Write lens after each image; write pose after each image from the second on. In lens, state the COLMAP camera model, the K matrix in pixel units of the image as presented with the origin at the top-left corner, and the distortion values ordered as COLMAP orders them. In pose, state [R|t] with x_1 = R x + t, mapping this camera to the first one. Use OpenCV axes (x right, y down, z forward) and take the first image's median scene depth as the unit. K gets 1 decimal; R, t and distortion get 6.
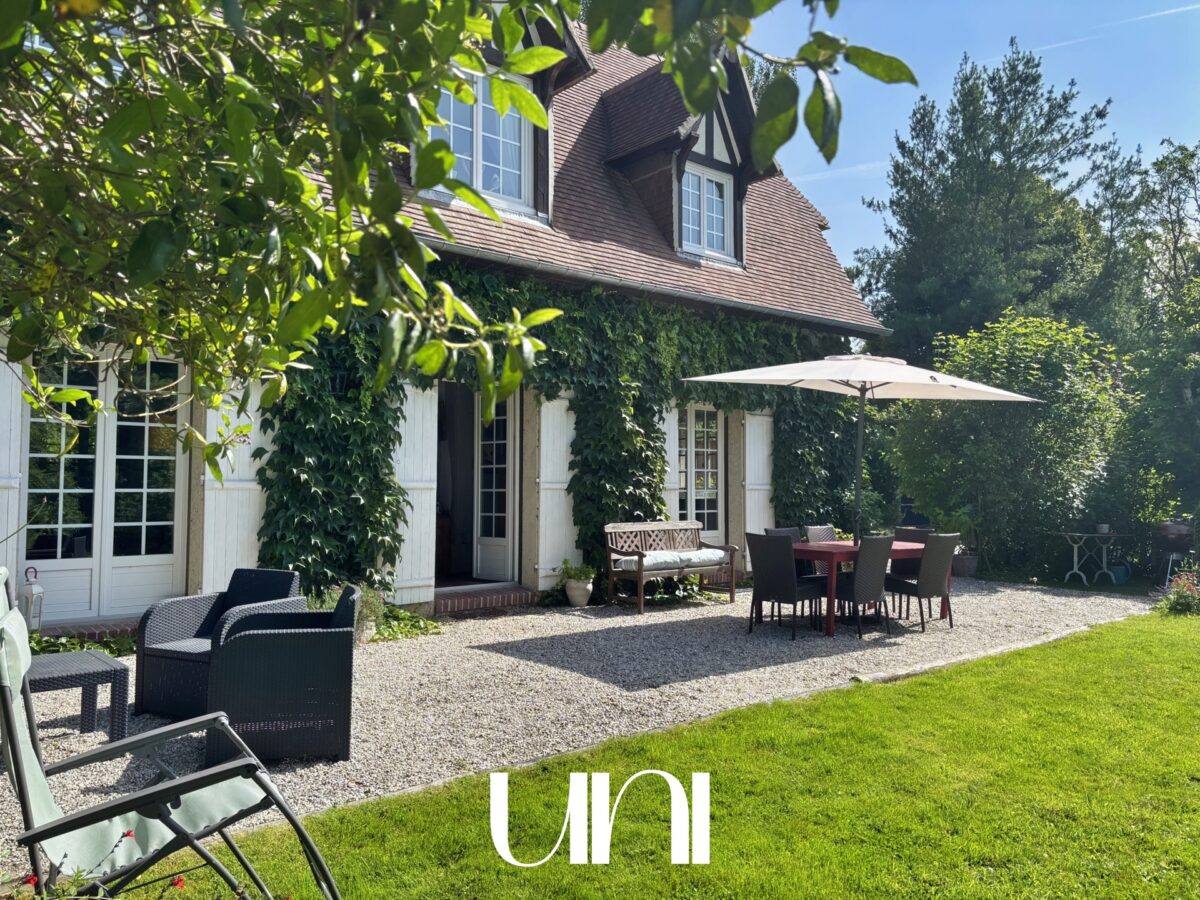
lens RADIAL K [[896.8, 0, 576.3], [0, 896.8, 443.0], [0, 0, 1]] dist [0.014207, -0.030136]
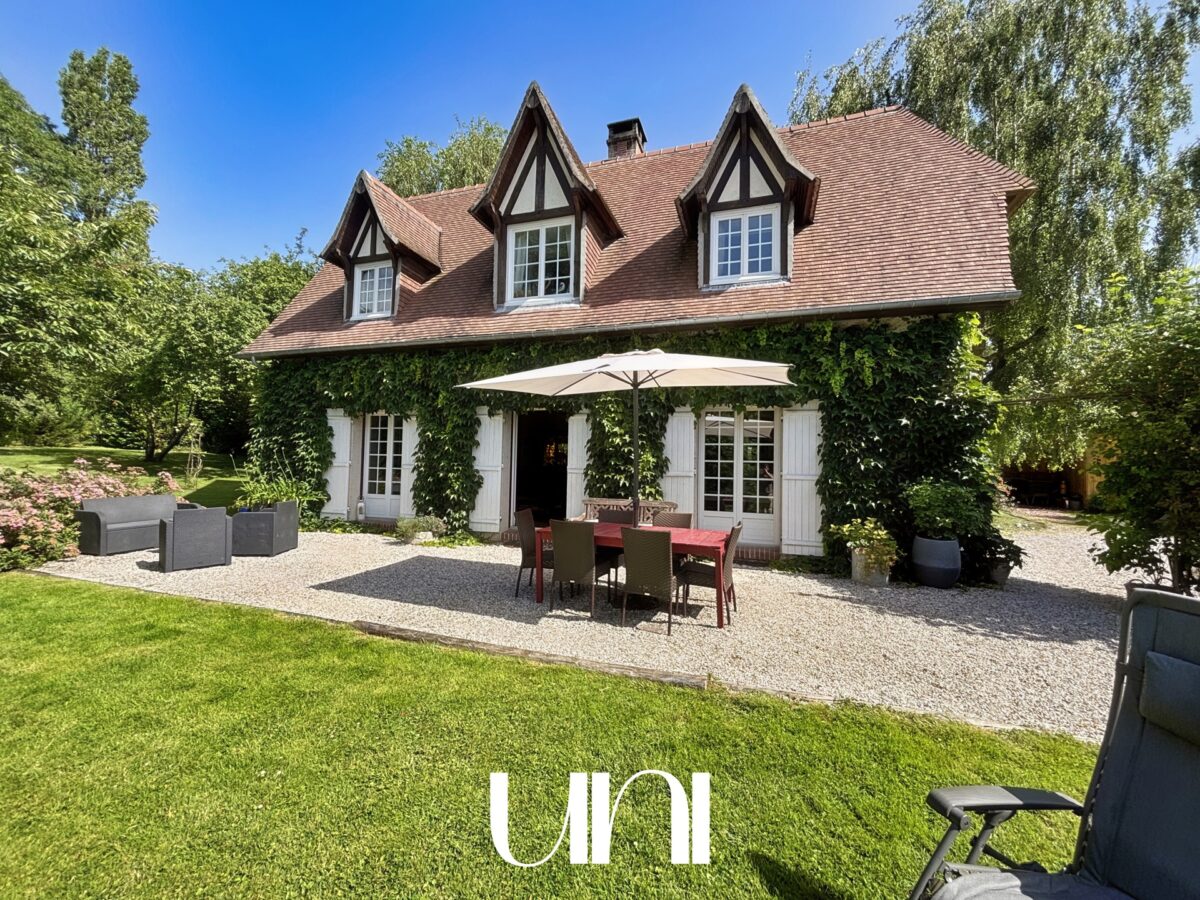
lens RADIAL K [[476.8, 0, 595.7], [0, 476.8, 451.8], [0, 0, 1]] dist [-0.002101, -0.001639]
pose [[0.528925, -0.018912, -0.848458, 0.700446], [0.022366, 0.999715, -0.008340, 0.023325], [0.848374, -0.014565, 0.529197, 0.596348]]
